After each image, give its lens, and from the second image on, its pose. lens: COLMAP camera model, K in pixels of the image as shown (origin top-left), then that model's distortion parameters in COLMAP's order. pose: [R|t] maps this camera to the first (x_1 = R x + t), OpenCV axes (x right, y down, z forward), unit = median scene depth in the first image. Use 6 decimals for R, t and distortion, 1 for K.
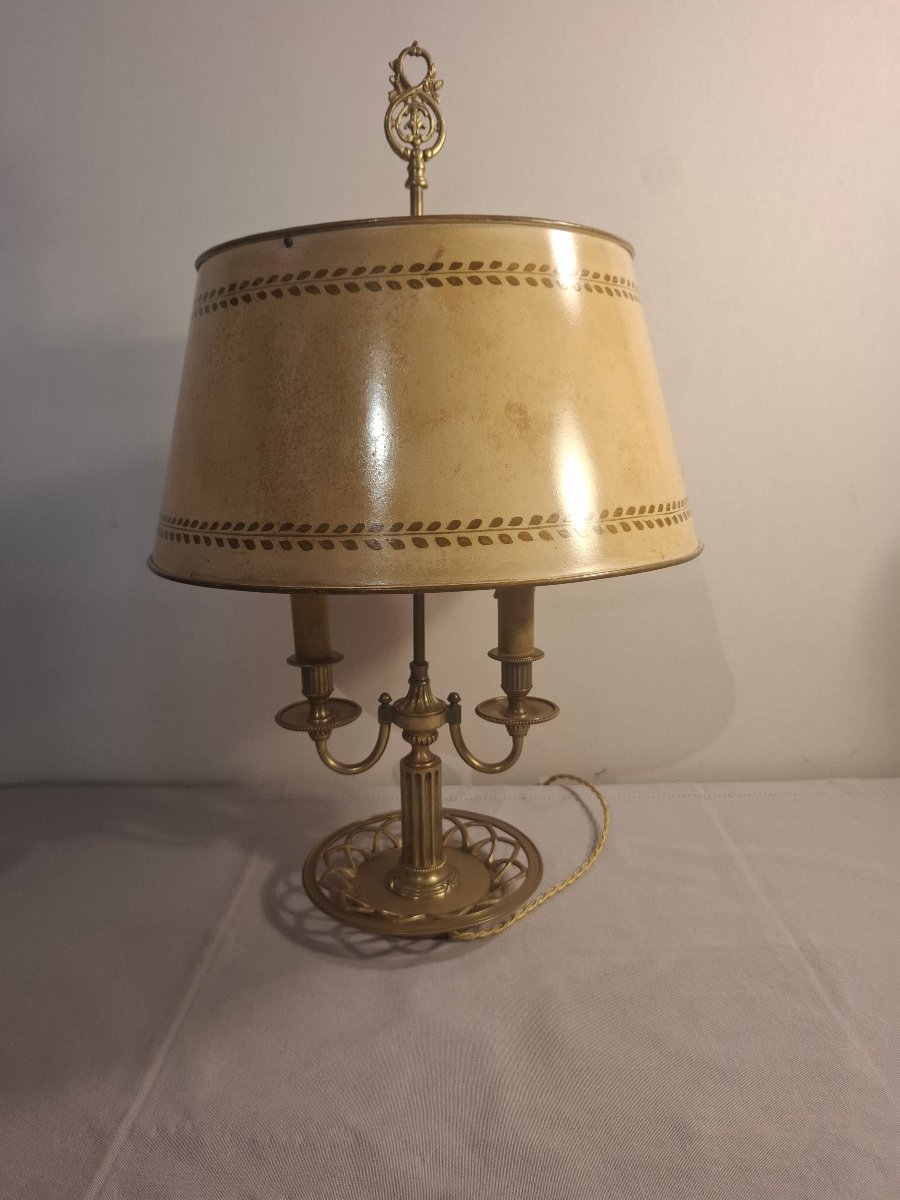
lens RADIAL K [[852.5, 0, 449.1], [0, 852.5, 607.4], [0, 0, 1]] dist [0.116434, -0.214773]
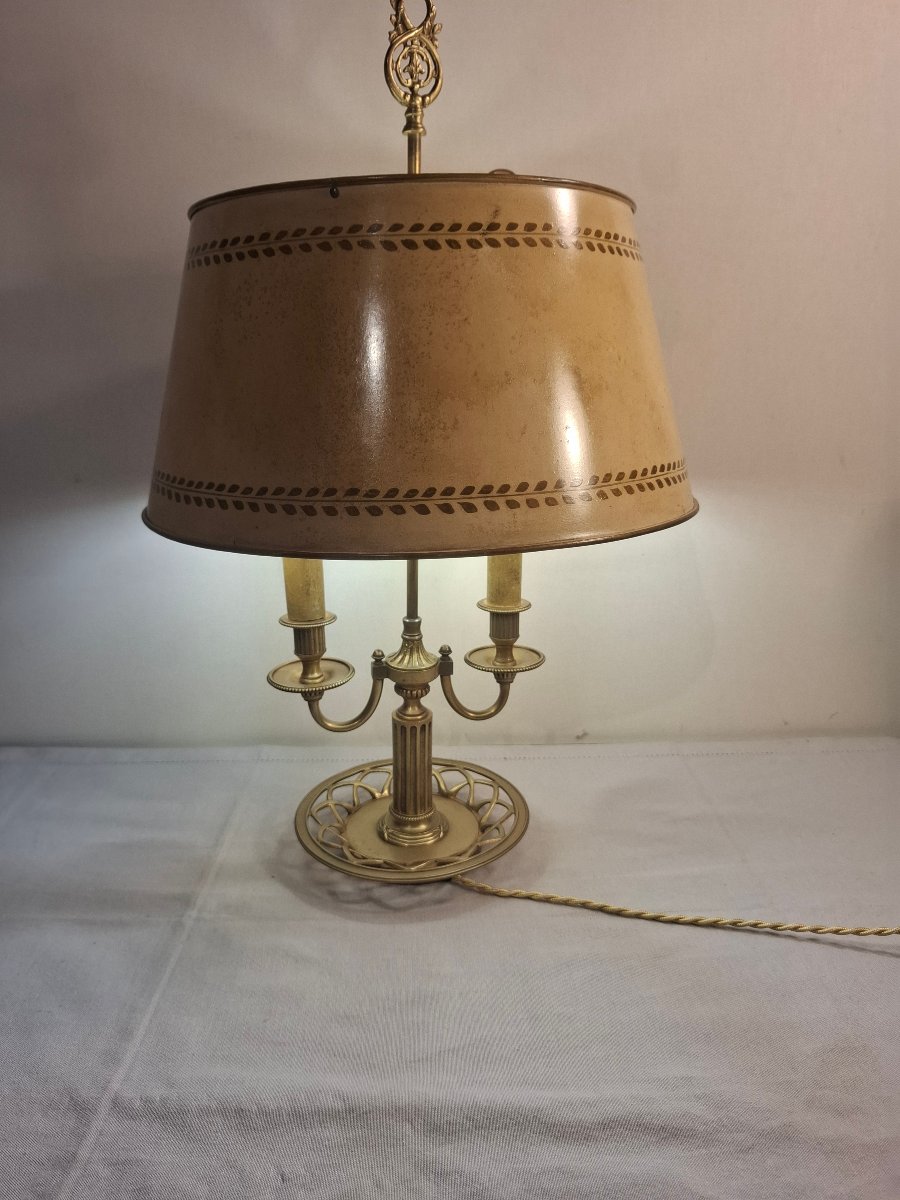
lens RADIAL K [[846.5, 0, 455.9], [0, 846.5, 609.9], [0, 0, 1]] dist [0.096211, -0.148481]
pose [[0.975509, -0.050250, 0.214142, -0.283560], [0.034879, 0.996576, 0.074965, -0.027384], [-0.217176, -0.065660, 0.973922, 0.012206]]
